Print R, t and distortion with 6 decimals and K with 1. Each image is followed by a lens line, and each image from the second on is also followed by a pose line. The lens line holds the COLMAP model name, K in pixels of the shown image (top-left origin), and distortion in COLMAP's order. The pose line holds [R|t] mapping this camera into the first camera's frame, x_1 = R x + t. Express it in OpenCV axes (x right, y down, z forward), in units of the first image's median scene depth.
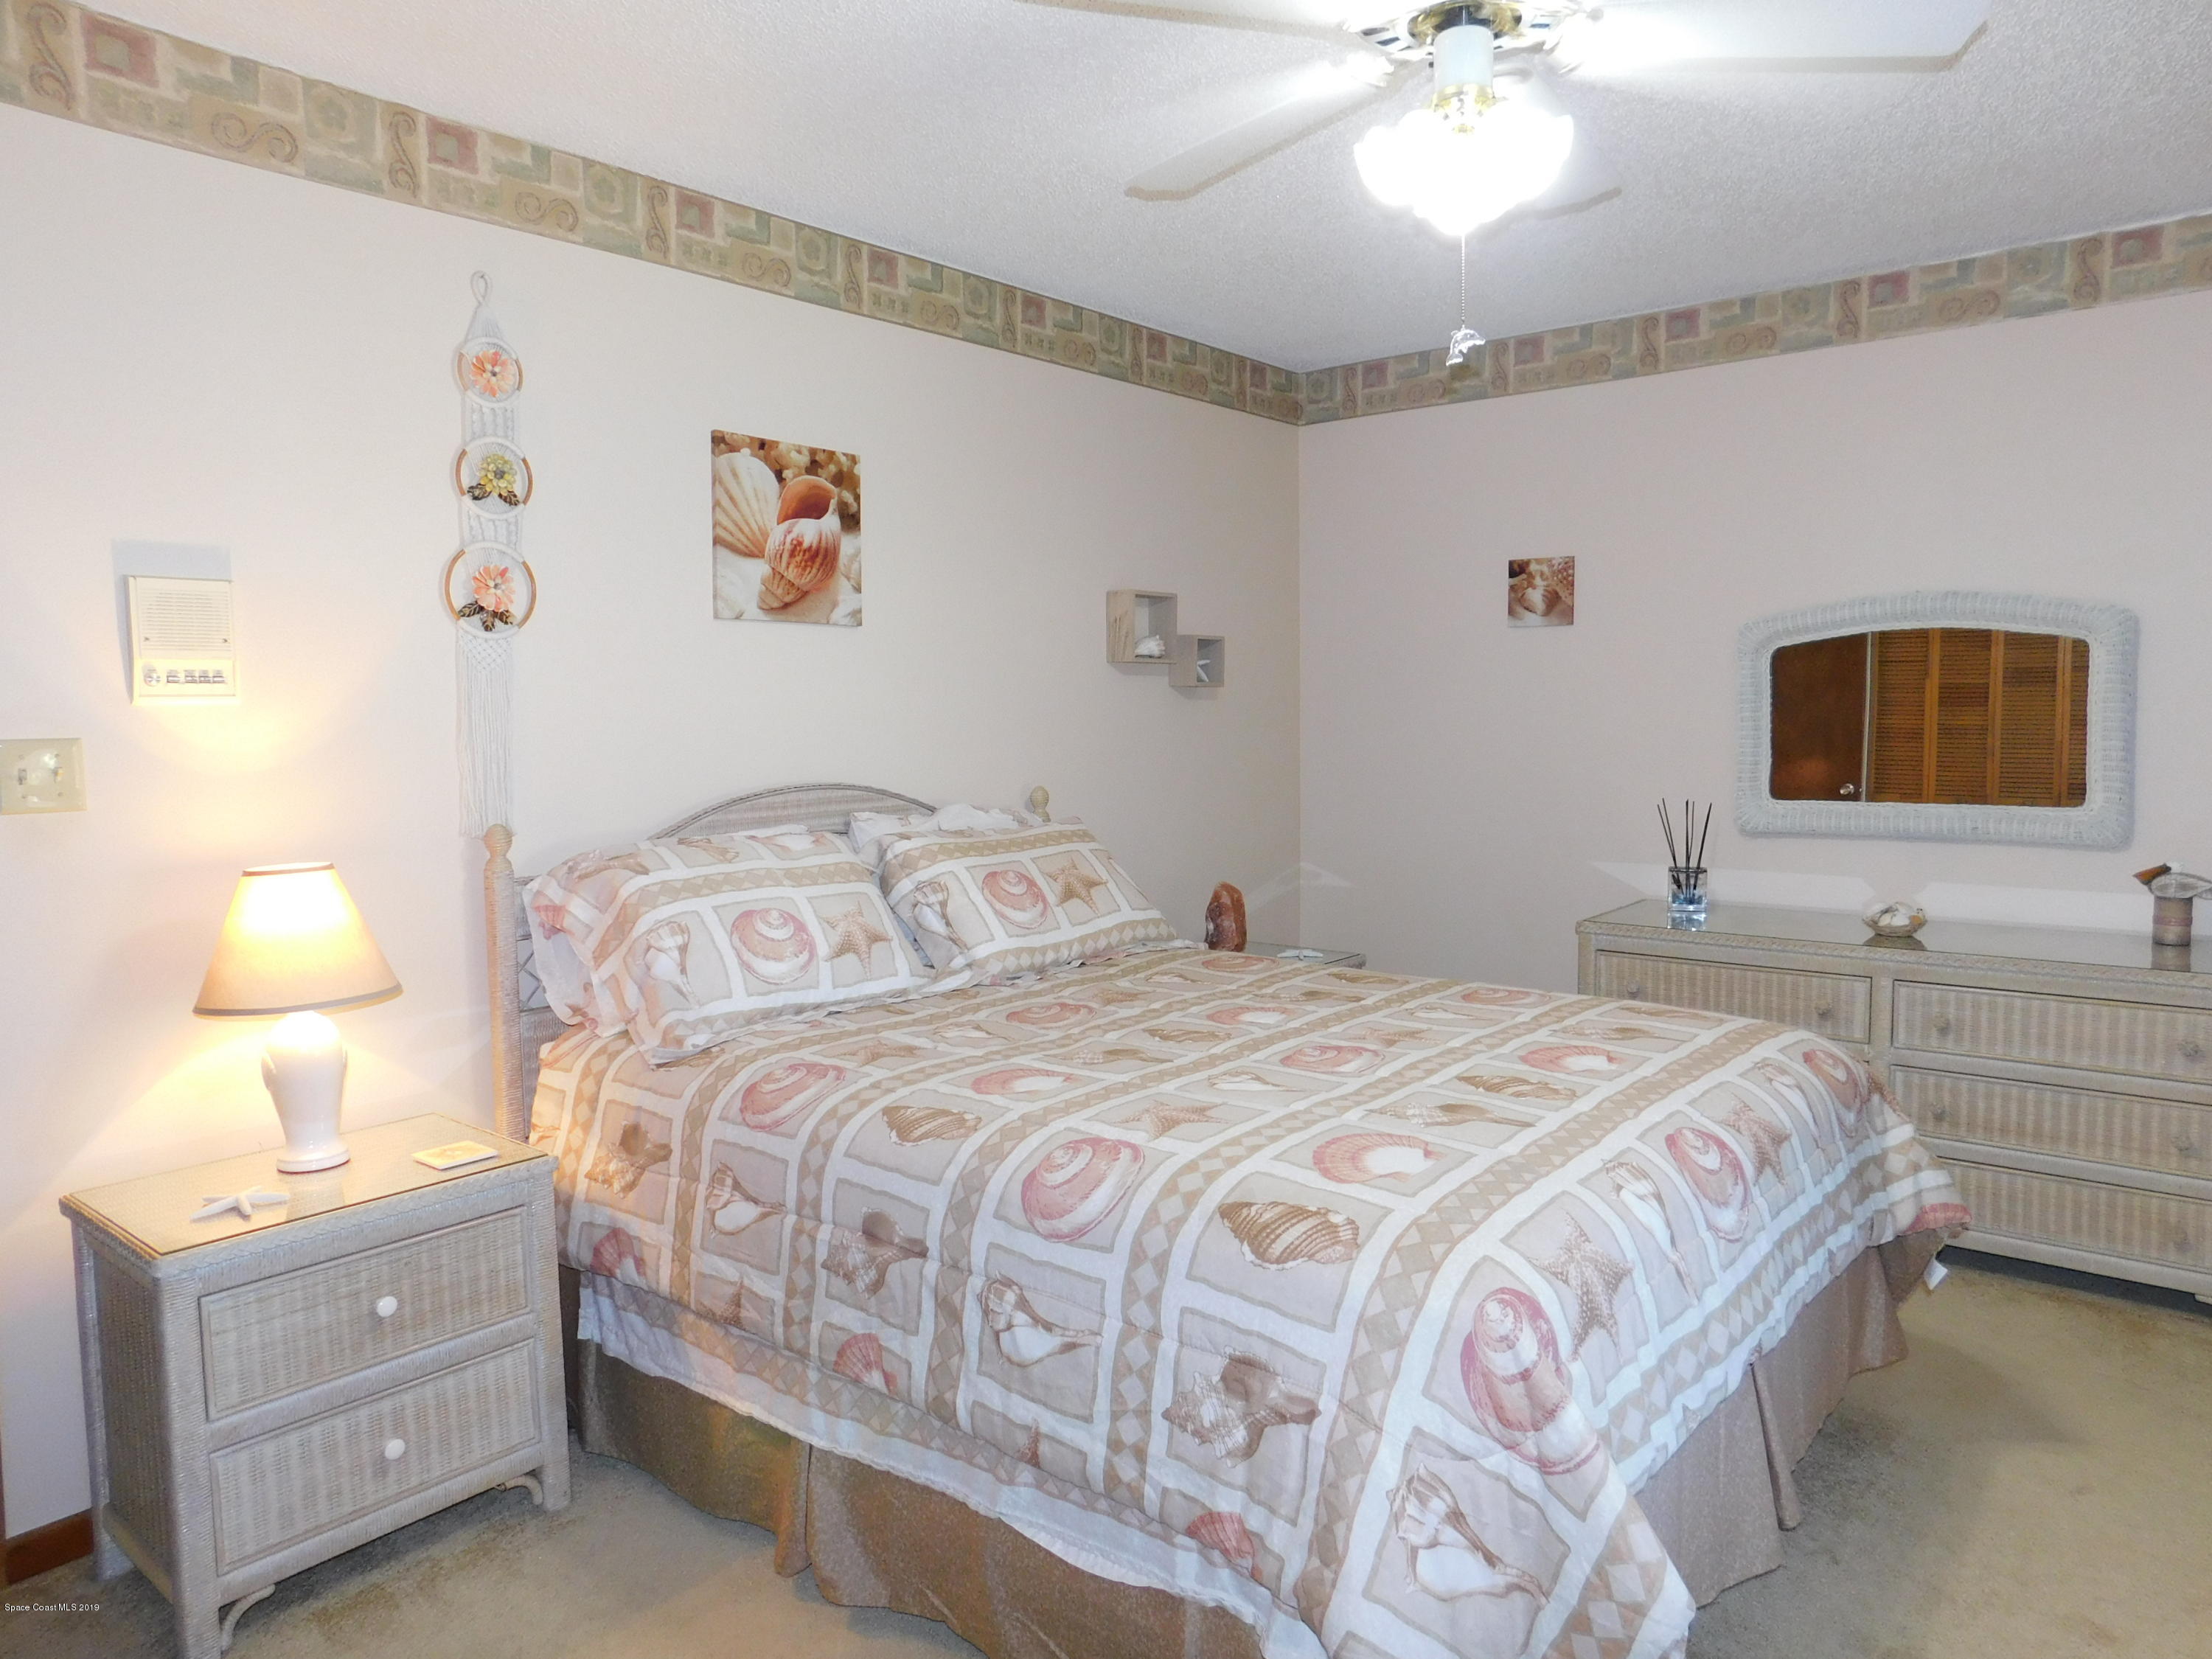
lens RADIAL K [[1460.6, 0, 1108.0], [0, 1460.6, 827.9], [0, 0, 1]] dist [-0.075835, 0.060267]
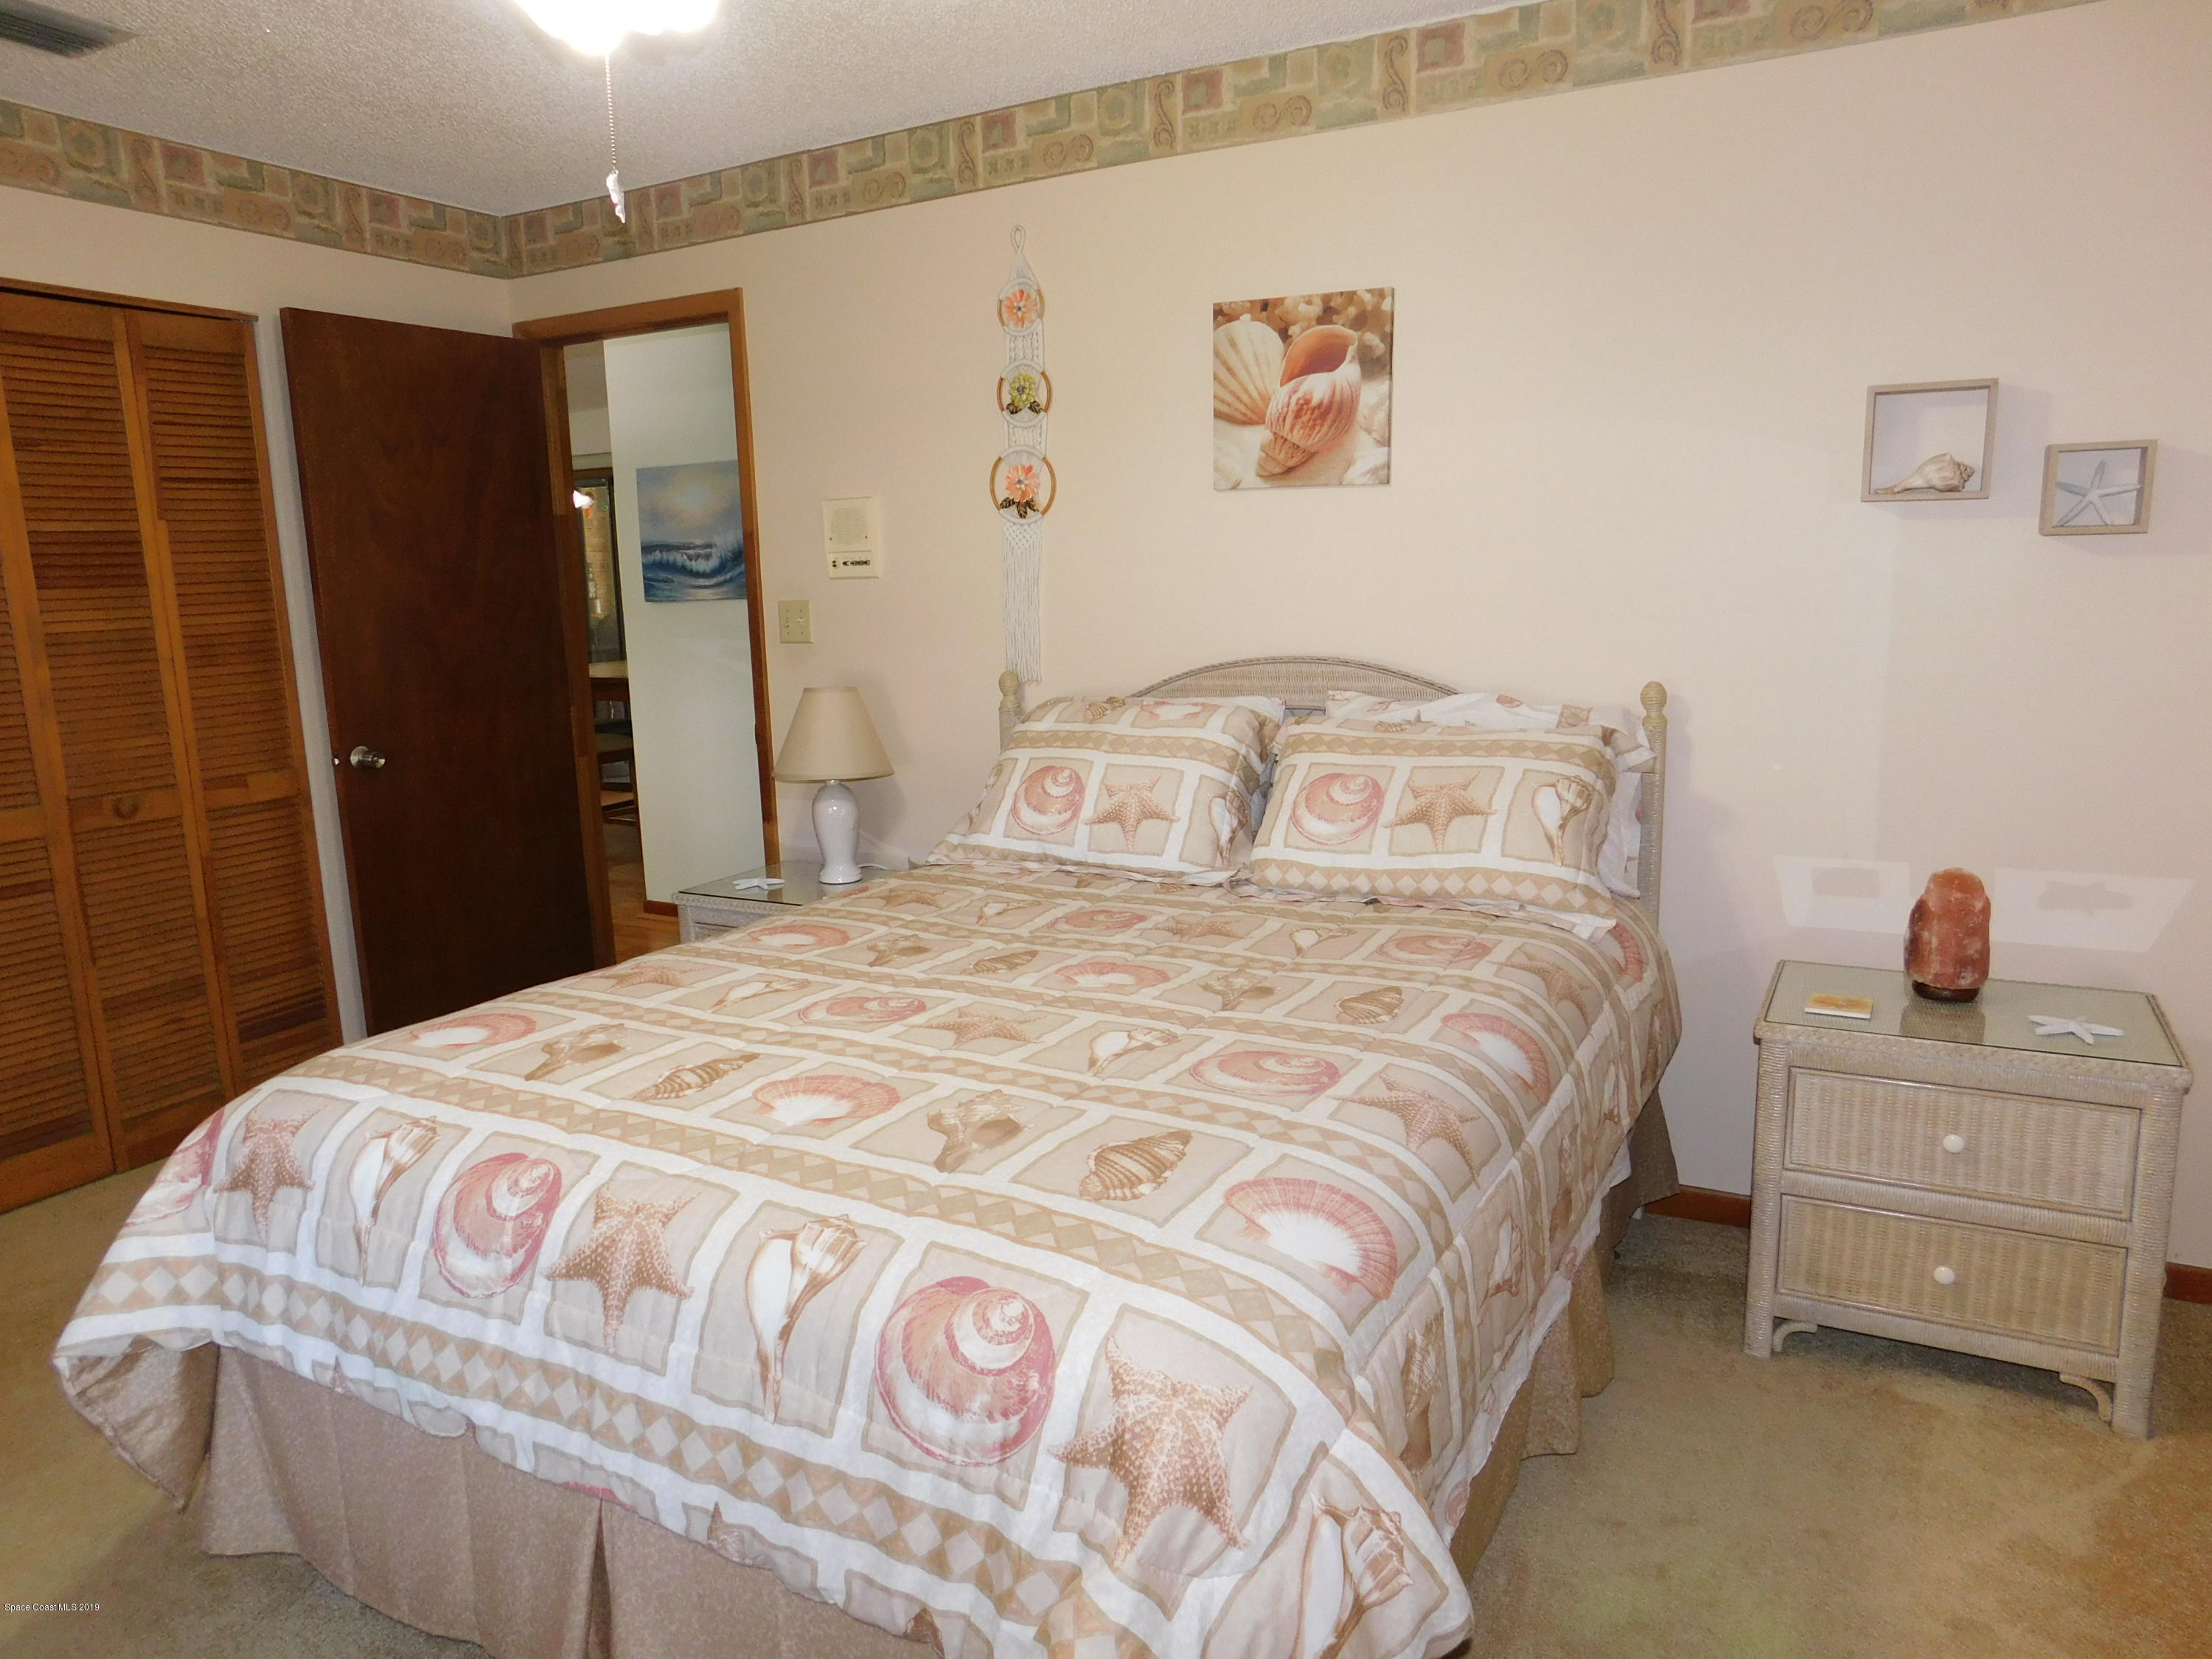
lens RADIAL K [[1460.6, 0, 1111.1], [0, 1460.6, 828.5], [0, 0, 1]] dist [-0.075835, 0.060267]
pose [[0.204568, 0.183321, -0.961533, 0.739542], [-0.053267, 0.982936, 0.176069, -0.083814], [0.977402, 0.015199, 0.210842, 0.694526]]
